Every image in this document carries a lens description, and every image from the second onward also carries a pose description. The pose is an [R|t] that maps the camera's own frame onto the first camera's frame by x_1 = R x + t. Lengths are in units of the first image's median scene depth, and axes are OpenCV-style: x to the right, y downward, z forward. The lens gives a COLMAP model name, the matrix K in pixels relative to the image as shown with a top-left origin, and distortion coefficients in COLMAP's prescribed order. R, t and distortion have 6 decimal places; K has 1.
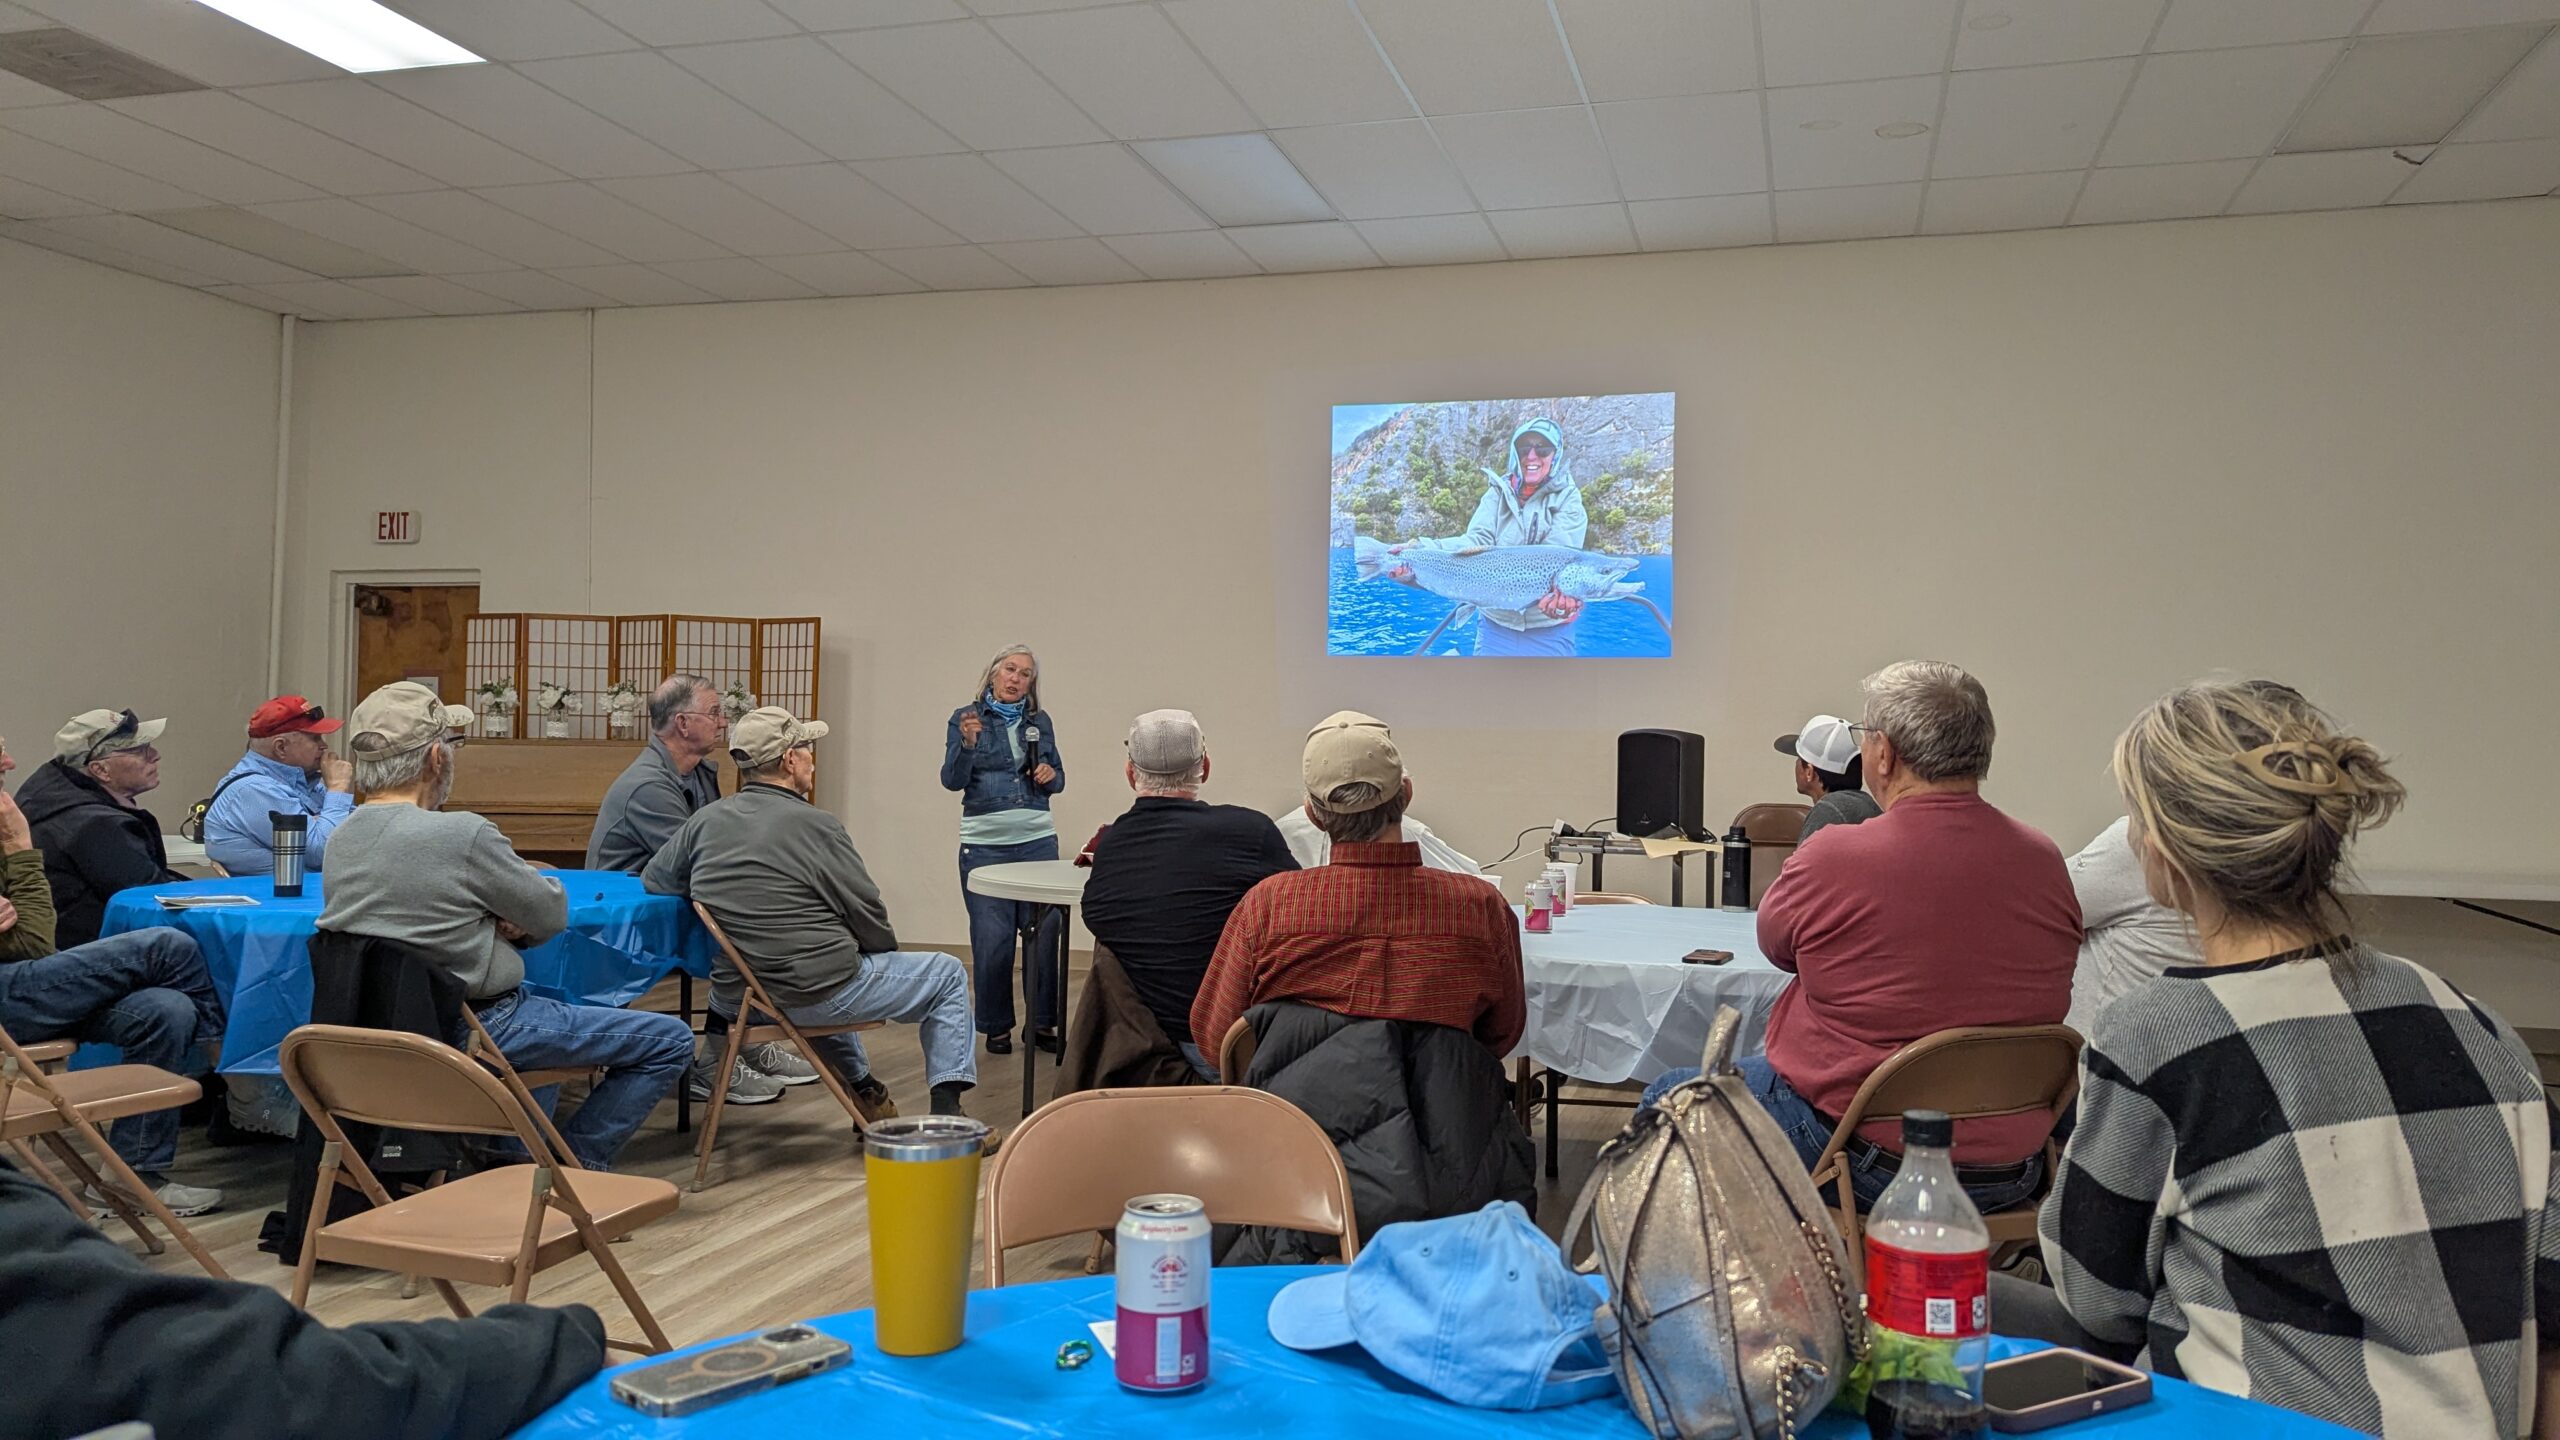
lens RADIAL K [[1858.2, 0, 1280.8], [0, 1858.2, 719.8], [0, 0, 1]] dist [0.008925, -0.038253]
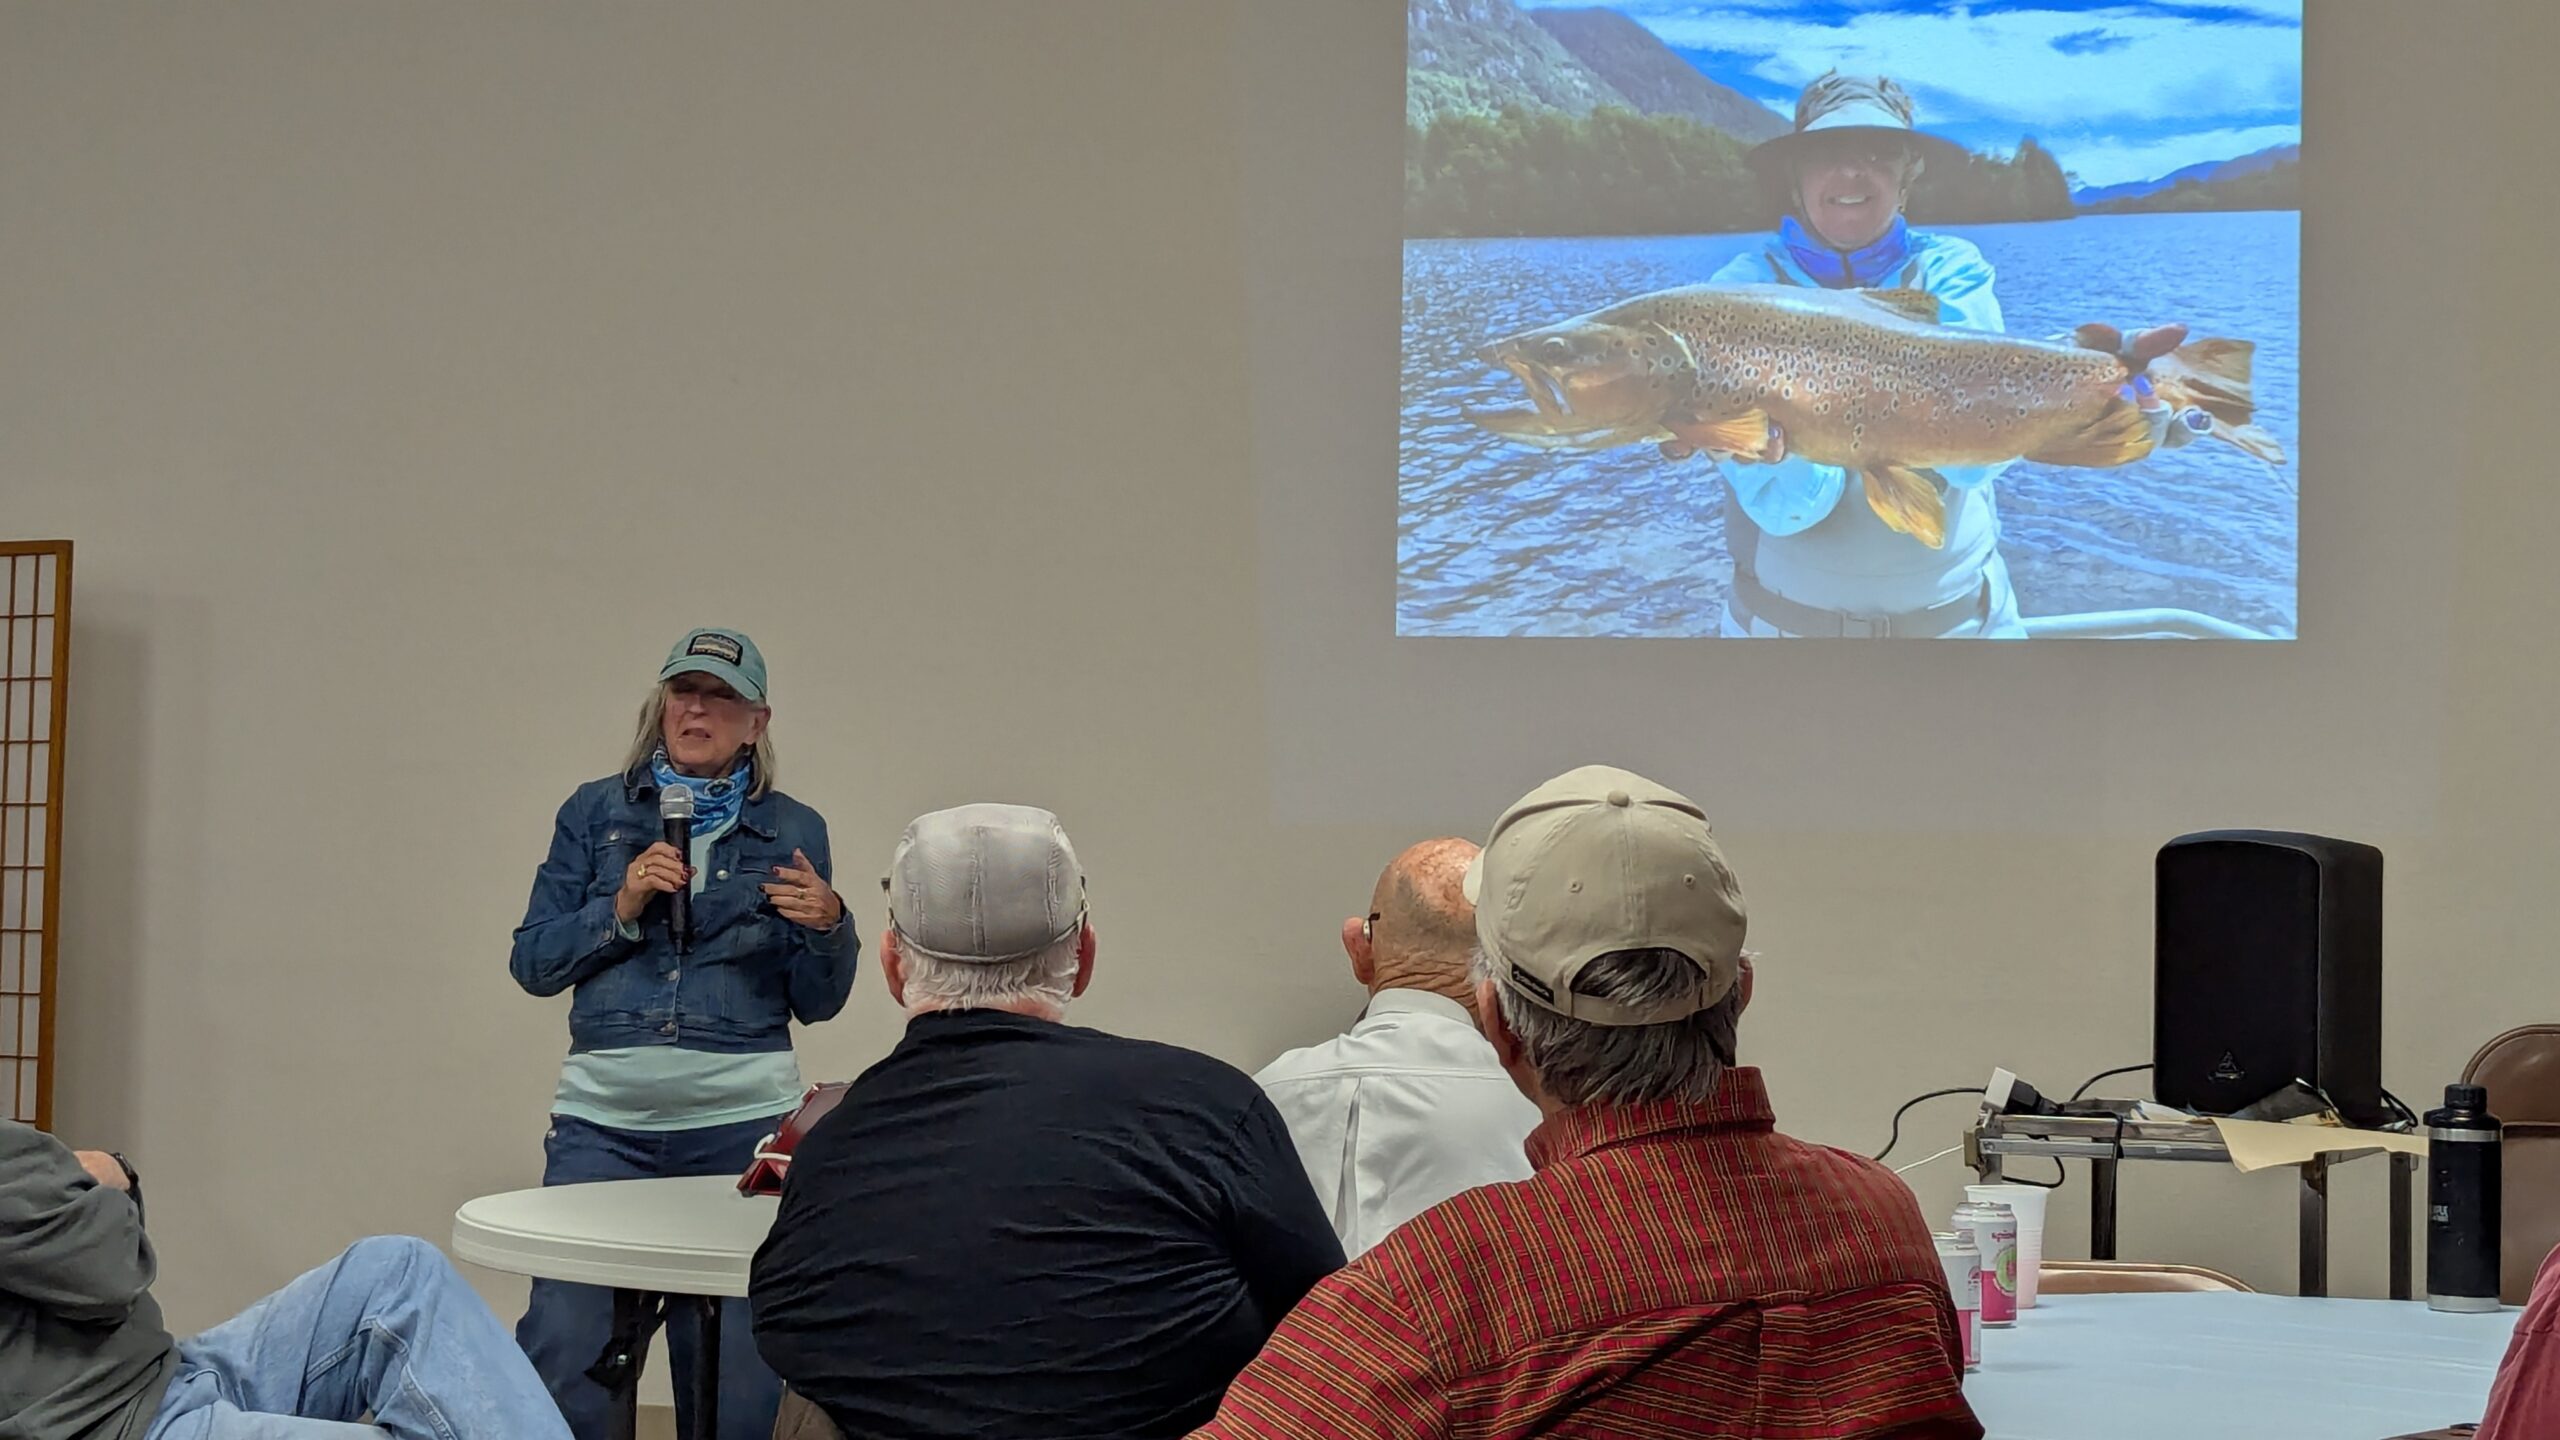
lens RADIAL K [[1858.2, 0, 1291.9], [0, 1858.2, 729.8], [0, 0, 1]] dist [0.008925, -0.038253]
pose [[0.996990, 0.009261, 0.076971, -0.027341], [-0.000889, 0.994140, -0.108099, 0.025291], [-0.077521, 0.107705, 0.991156, 0.622521]]
